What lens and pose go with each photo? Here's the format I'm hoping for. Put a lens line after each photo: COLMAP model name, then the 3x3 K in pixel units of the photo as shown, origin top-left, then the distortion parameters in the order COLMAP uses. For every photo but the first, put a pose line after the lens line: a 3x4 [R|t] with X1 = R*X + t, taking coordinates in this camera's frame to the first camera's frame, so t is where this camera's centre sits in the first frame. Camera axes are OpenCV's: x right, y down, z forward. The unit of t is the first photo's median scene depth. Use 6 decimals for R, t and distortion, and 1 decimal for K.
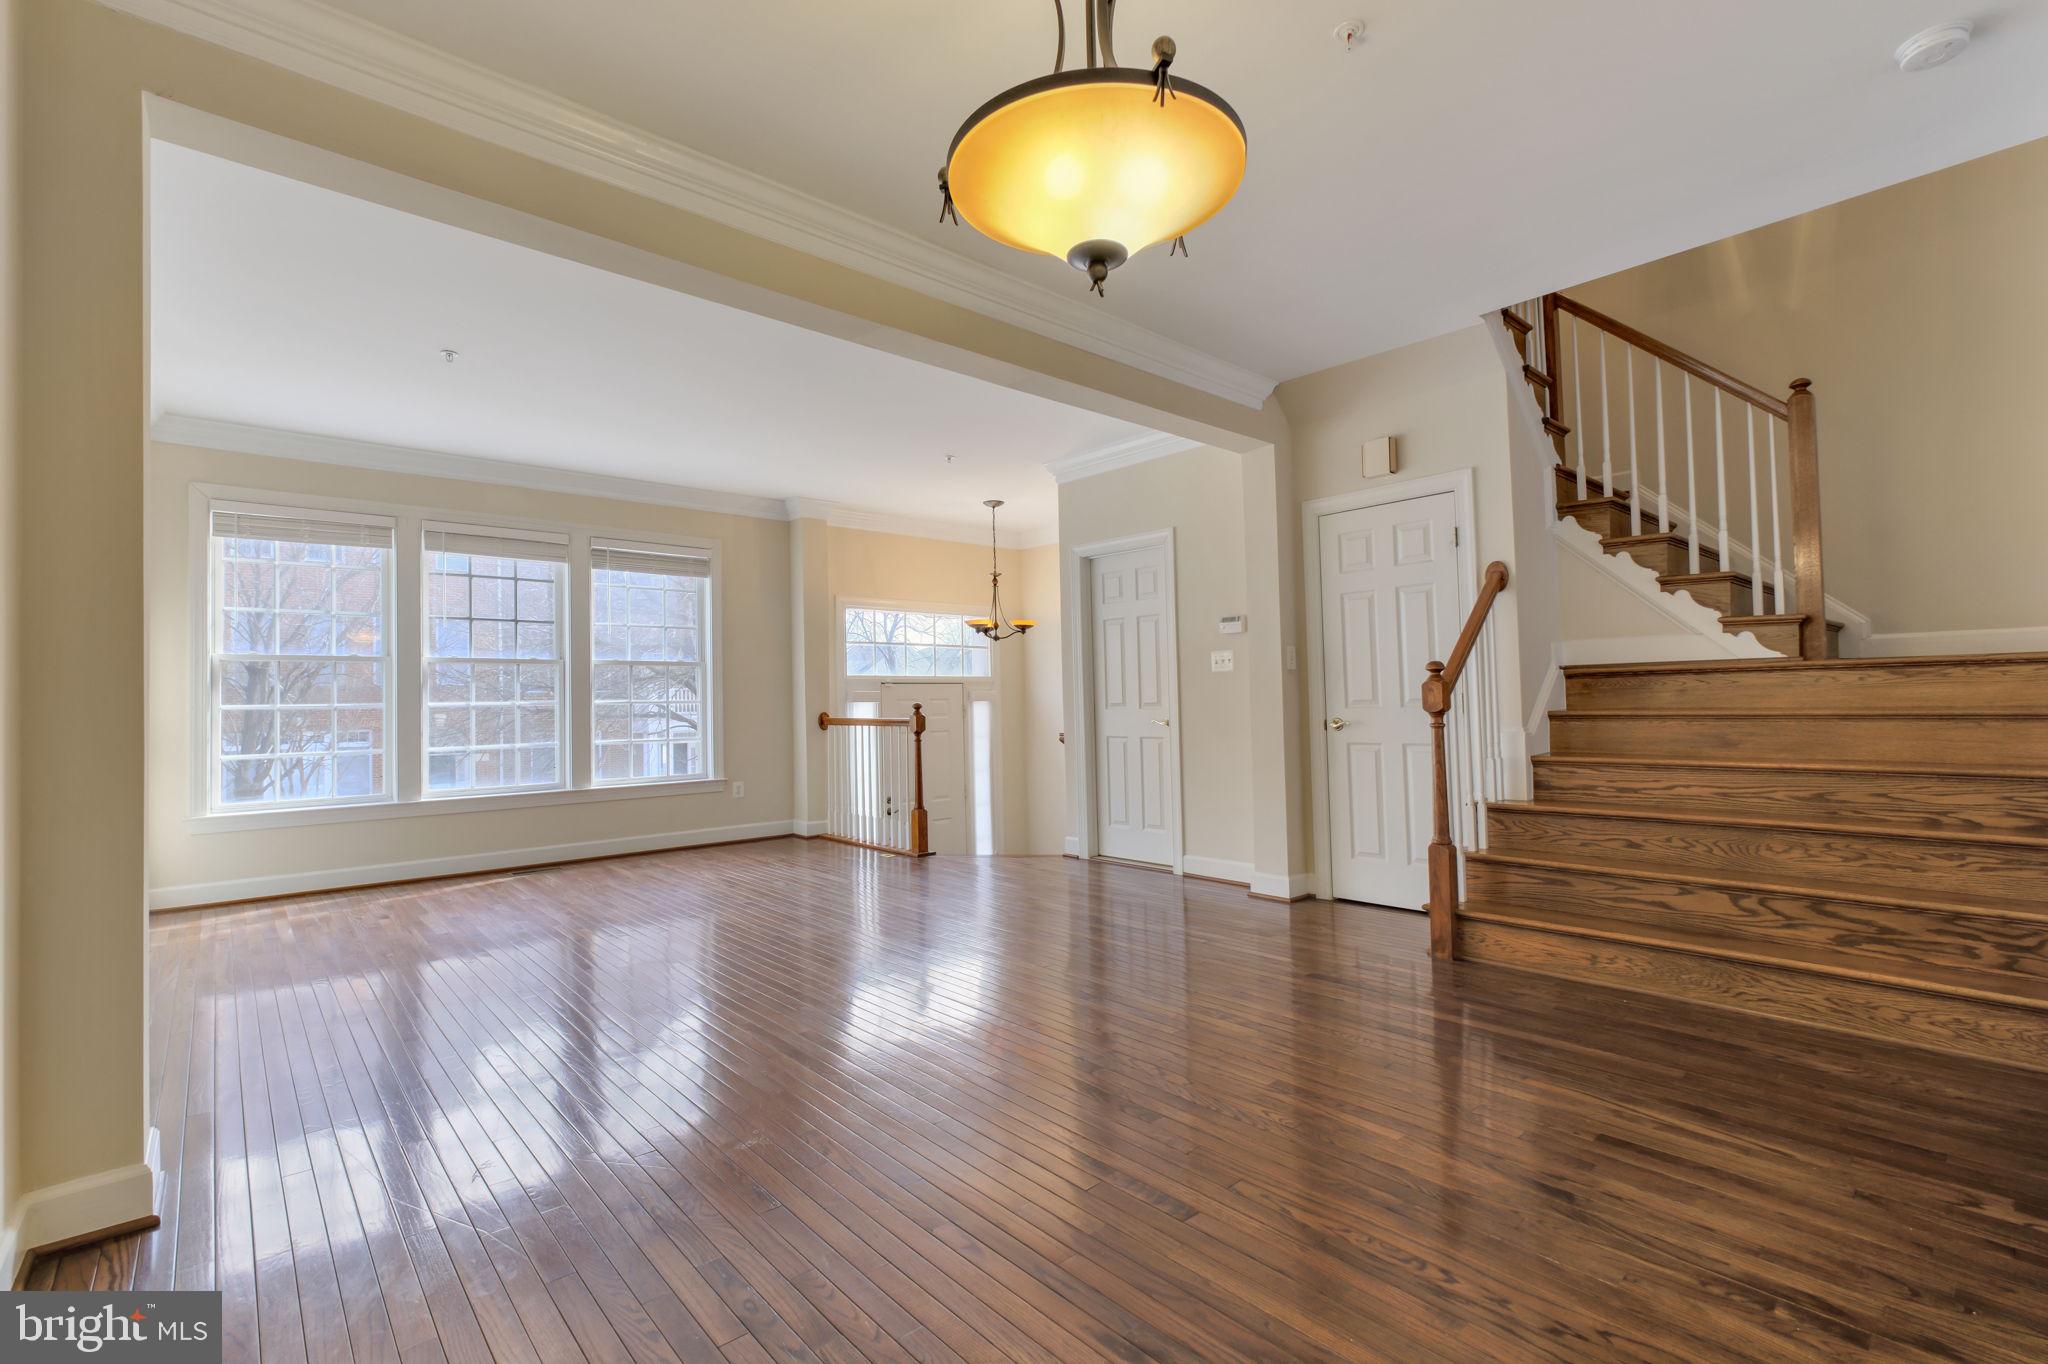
lens RADIAL K [[905.6, 0, 1017.5], [0, 905.6, 687.8], [0, 0, 1]] dist [-0.010691, 0.007605]
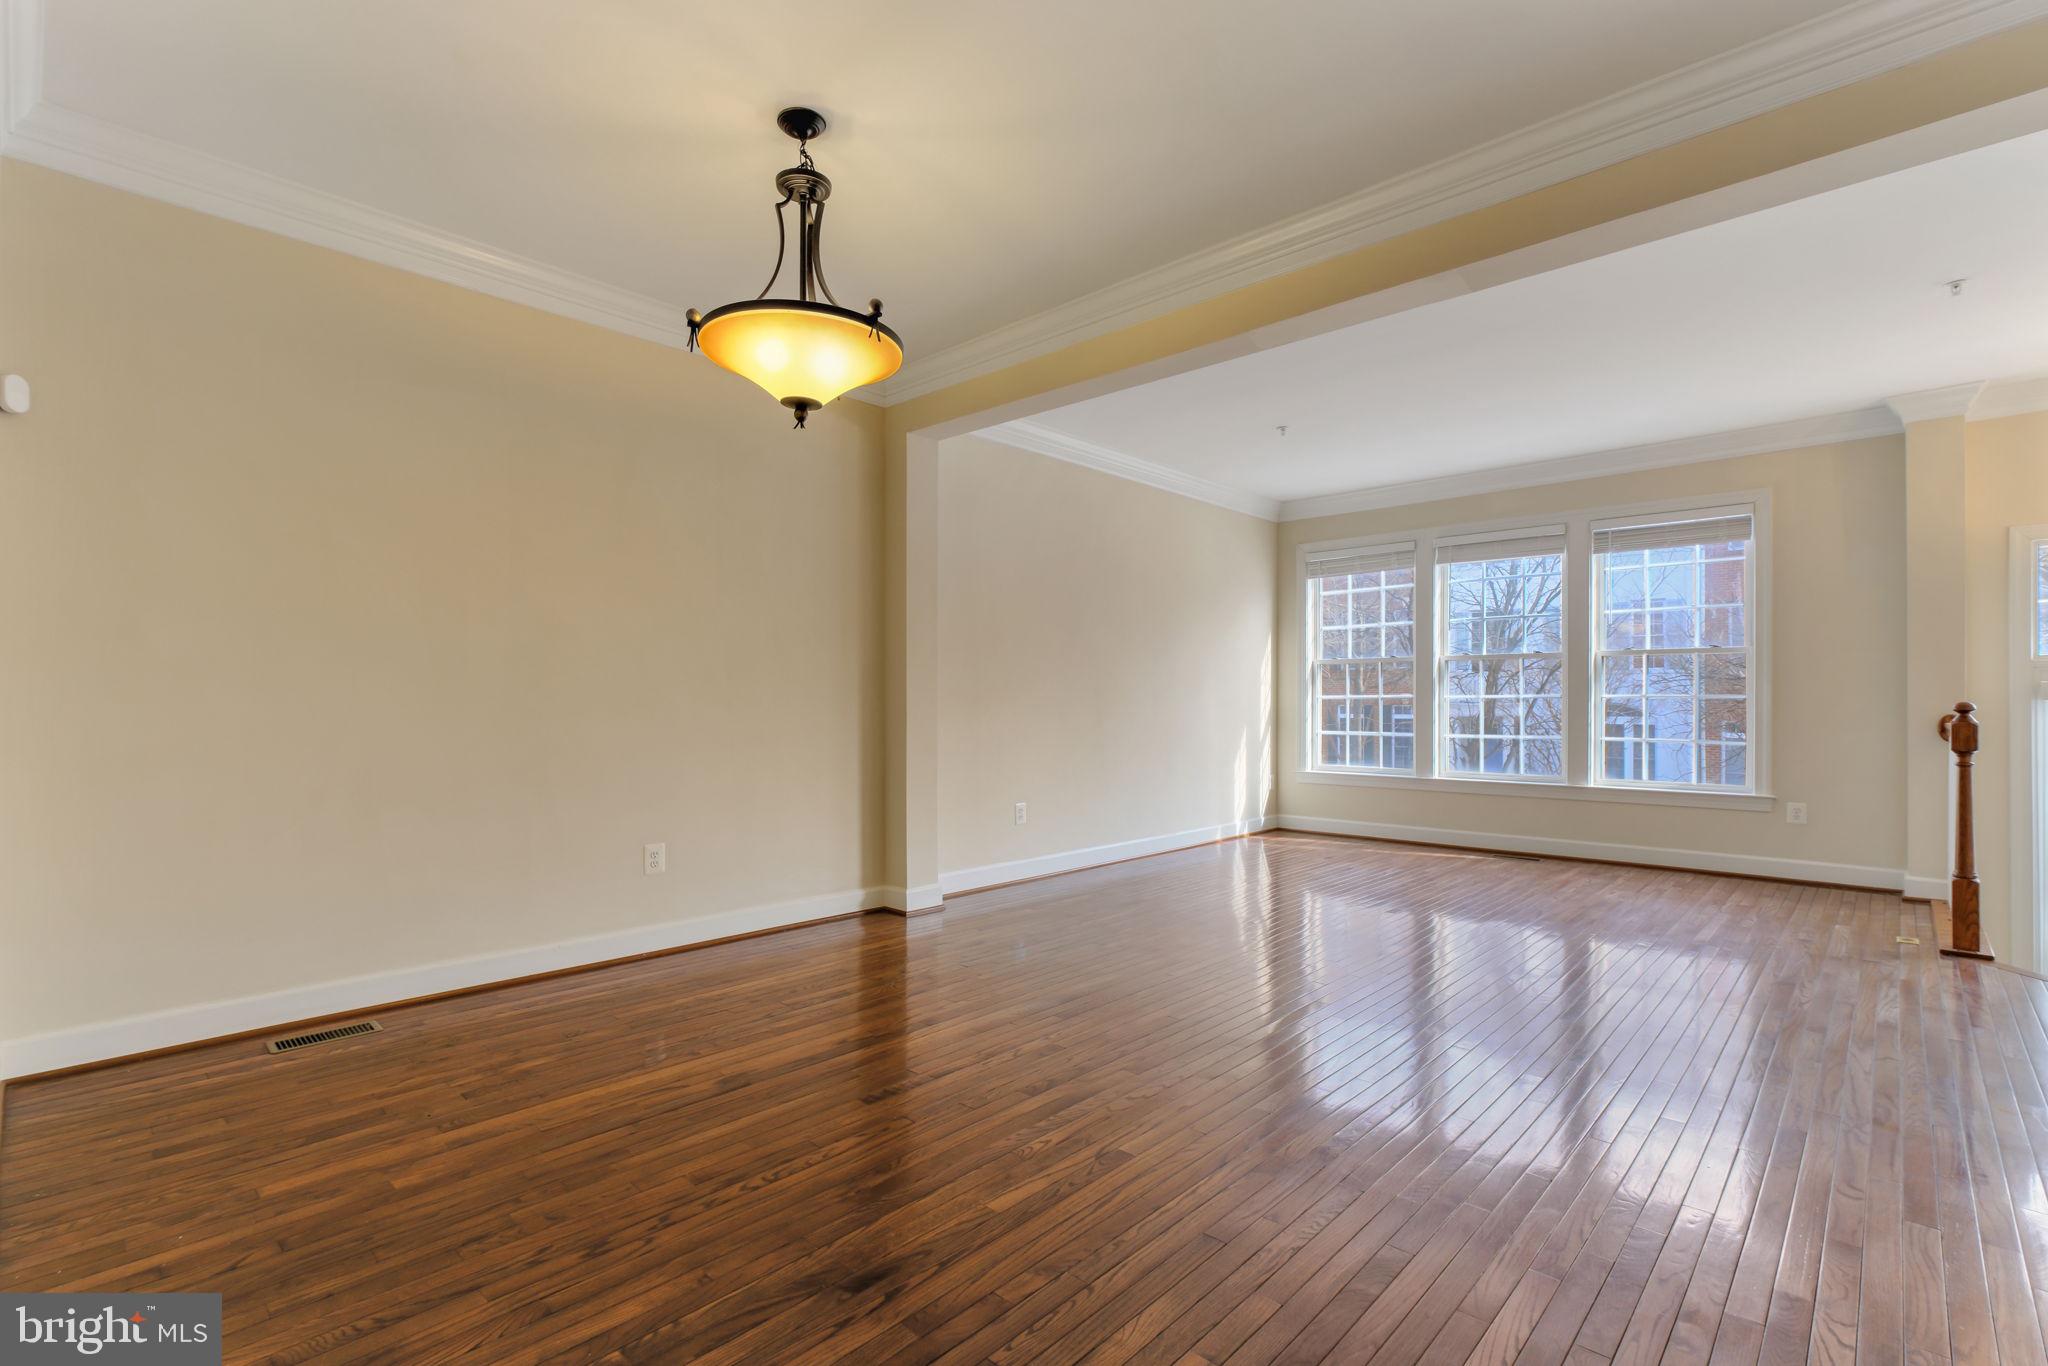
lens RADIAL K [[921.5, 0, 1016.5], [0, 921.5, 687.8], [0, 0, 1]] dist [-0.006822, 0.005844]
pose [[0.090933, -0.000336, -0.995857, 0.442924], [0.011027, 0.999939, 0.000669, 0.000447], [0.995796, -0.011042, 0.090931, 0.323308]]
